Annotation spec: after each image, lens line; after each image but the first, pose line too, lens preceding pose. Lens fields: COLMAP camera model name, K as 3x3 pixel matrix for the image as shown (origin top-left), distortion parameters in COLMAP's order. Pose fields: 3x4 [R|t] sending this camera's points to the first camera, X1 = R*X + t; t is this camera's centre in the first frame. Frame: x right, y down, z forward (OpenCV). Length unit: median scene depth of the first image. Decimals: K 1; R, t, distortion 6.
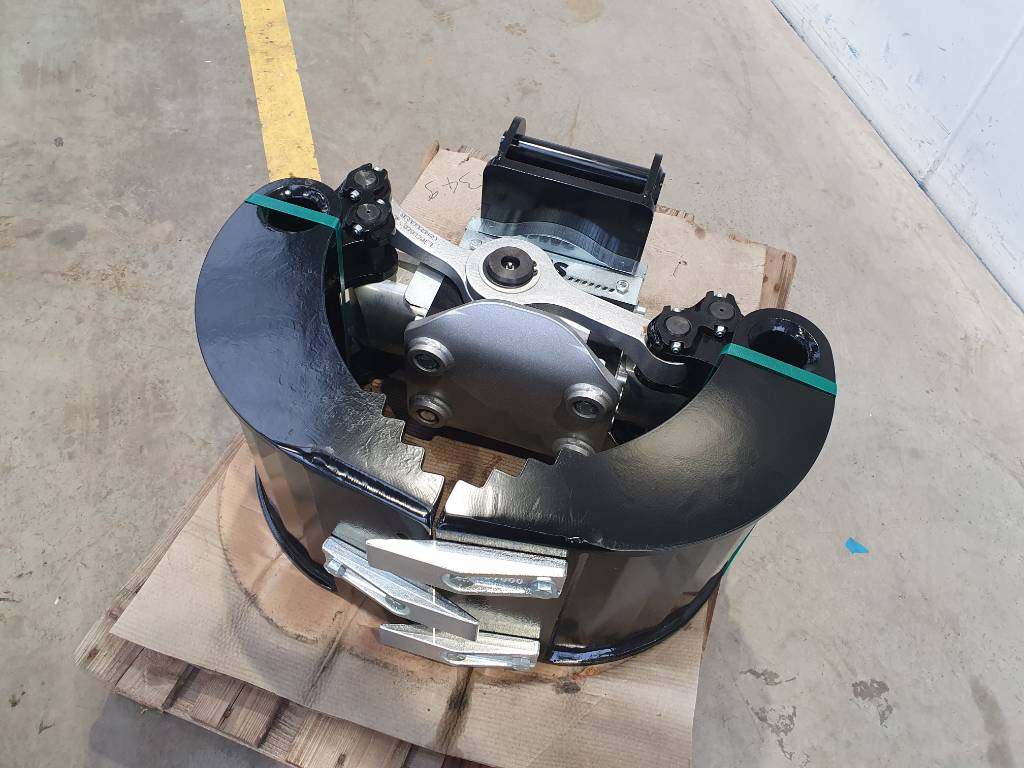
lens RADIAL K [[806.4, 0, 526.6], [0, 806.4, 372.4], [0, 0, 1]] dist [-0.014877, 0.054681]
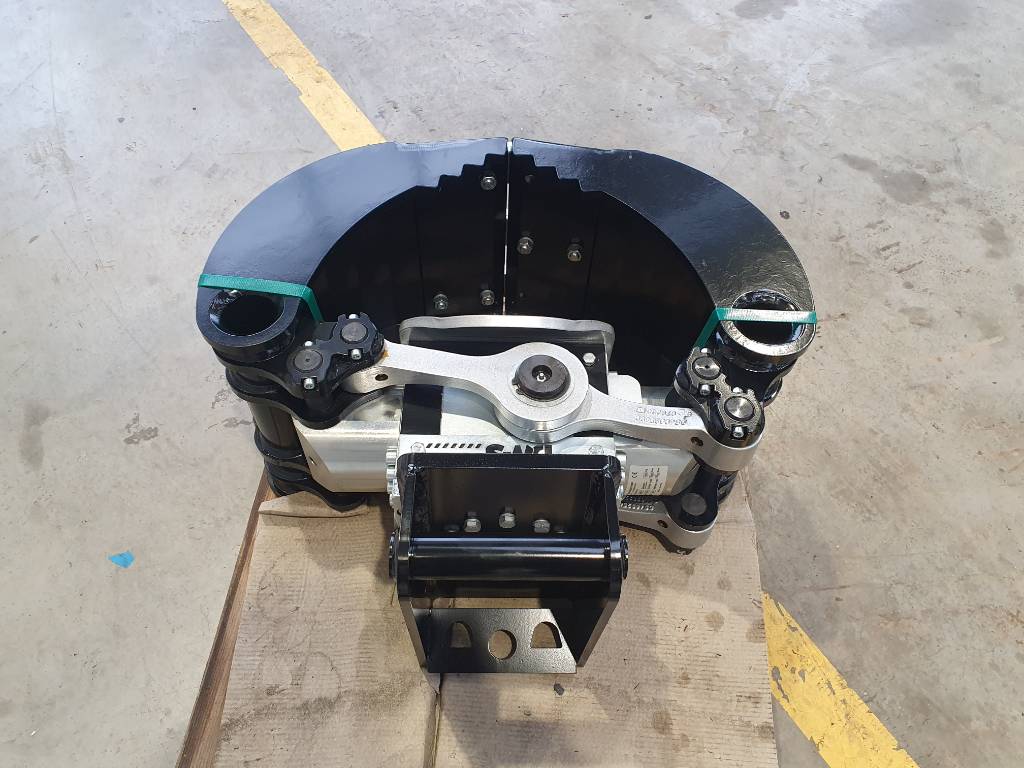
lens RADIAL K [[806.4, 0, 519.0], [0, 806.4, 384.3], [0, 0, 1]] dist [-0.014877, 0.054681]
pose [[-0.949153, 0.156561, -0.273125, 0.213769], [-0.308172, -0.284774, 0.907708, -0.799380], [0.064333, 0.945723, 0.318542, 0.590685]]
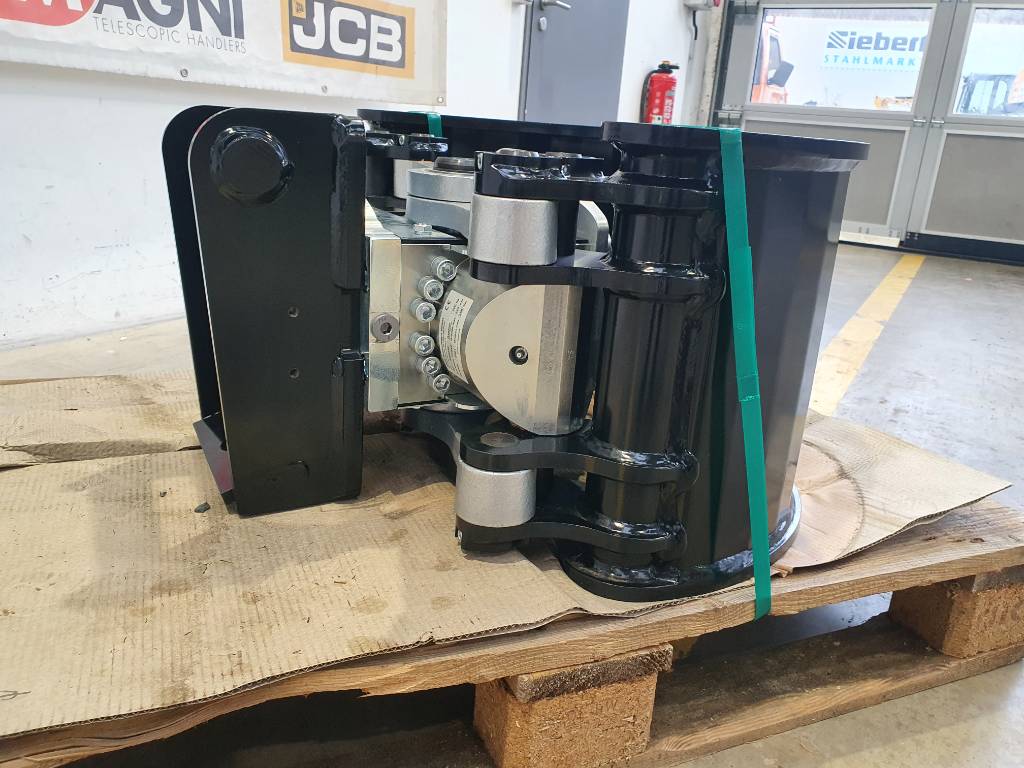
lens RADIAL K [[806.4, 0, 520.4], [0, 806.4, 377.7], [0, 0, 1]] dist [-0.014877, 0.054681]
pose [[-0.692655, -0.345503, 0.633133, -0.528306], [0.495146, 0.410508, 0.765711, -0.522847], [-0.524462, 0.843867, -0.113266, 1.026671]]
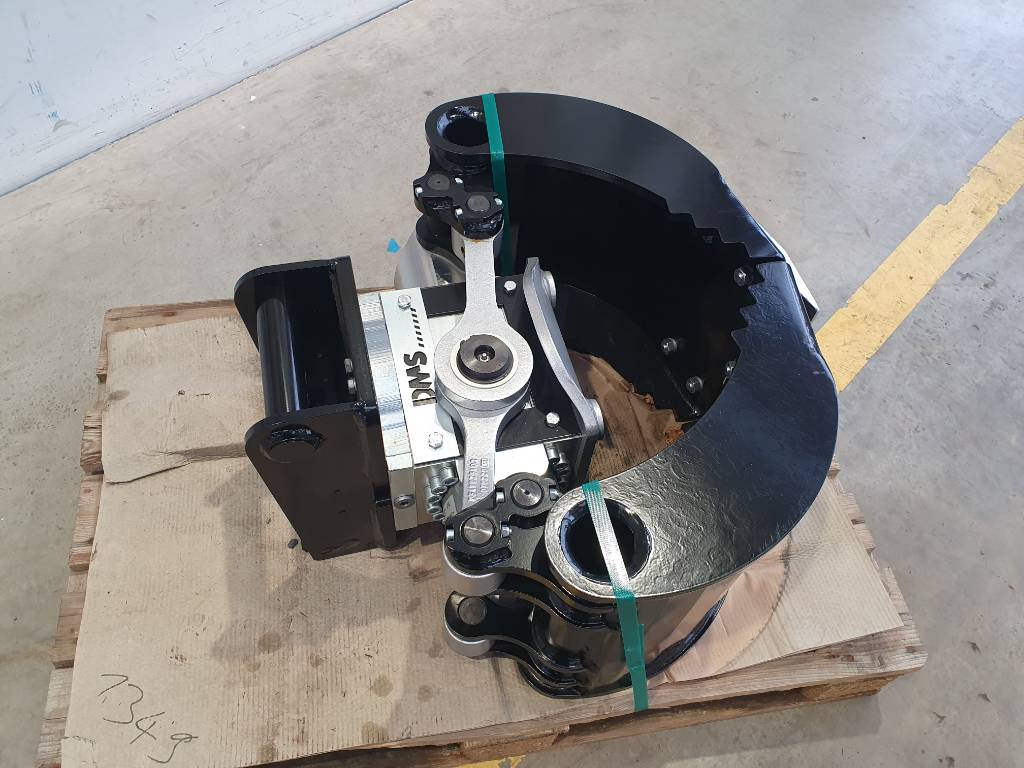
lens RADIAL K [[806.4, 0, 511.6], [0, 806.4, 377.8], [0, 0, 1]] dist [-0.014877, 0.054681]
pose [[-0.493884, -0.779353, 0.385600, -0.332962], [0.635537, -0.020890, 0.771787, -0.671612], [-0.593439, 0.626237, 0.505625, 0.447467]]
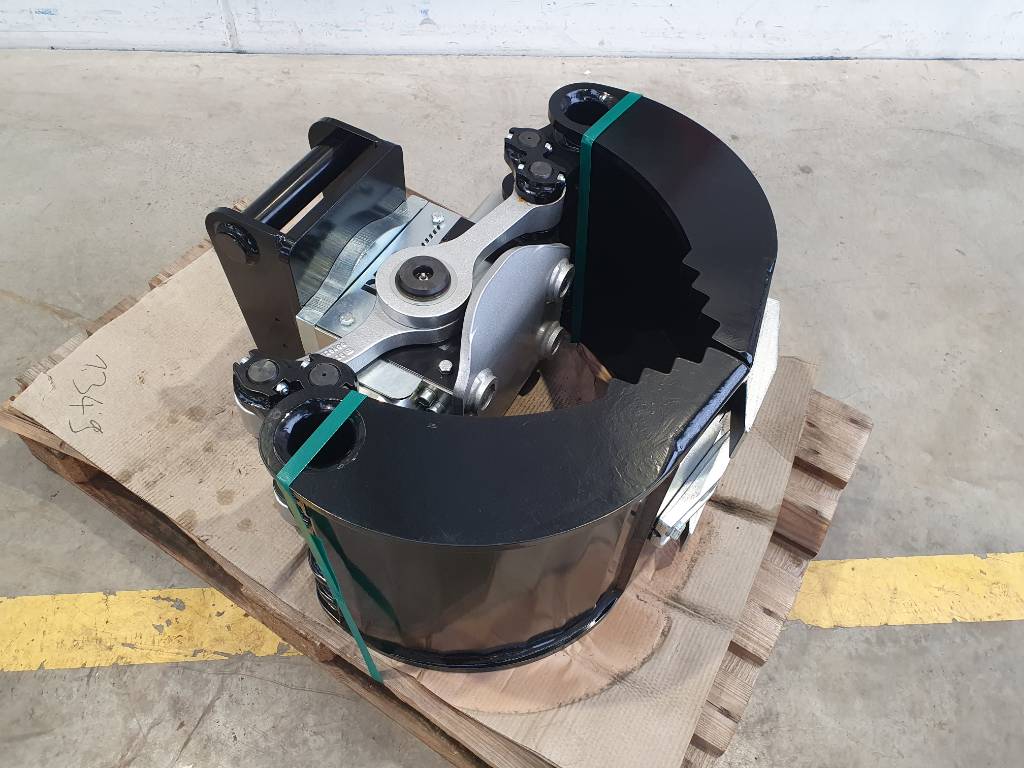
lens RADIAL K [[806.4, 0, 513.7], [0, 806.4, 380.0], [0, 0, 1]] dist [-0.014877, 0.054681]
pose [[0.218187, -0.836292, 0.503001, -0.472515], [0.772947, 0.462742, 0.434077, -0.333569], [-0.595775, 0.294083, 0.747373, 0.224888]]
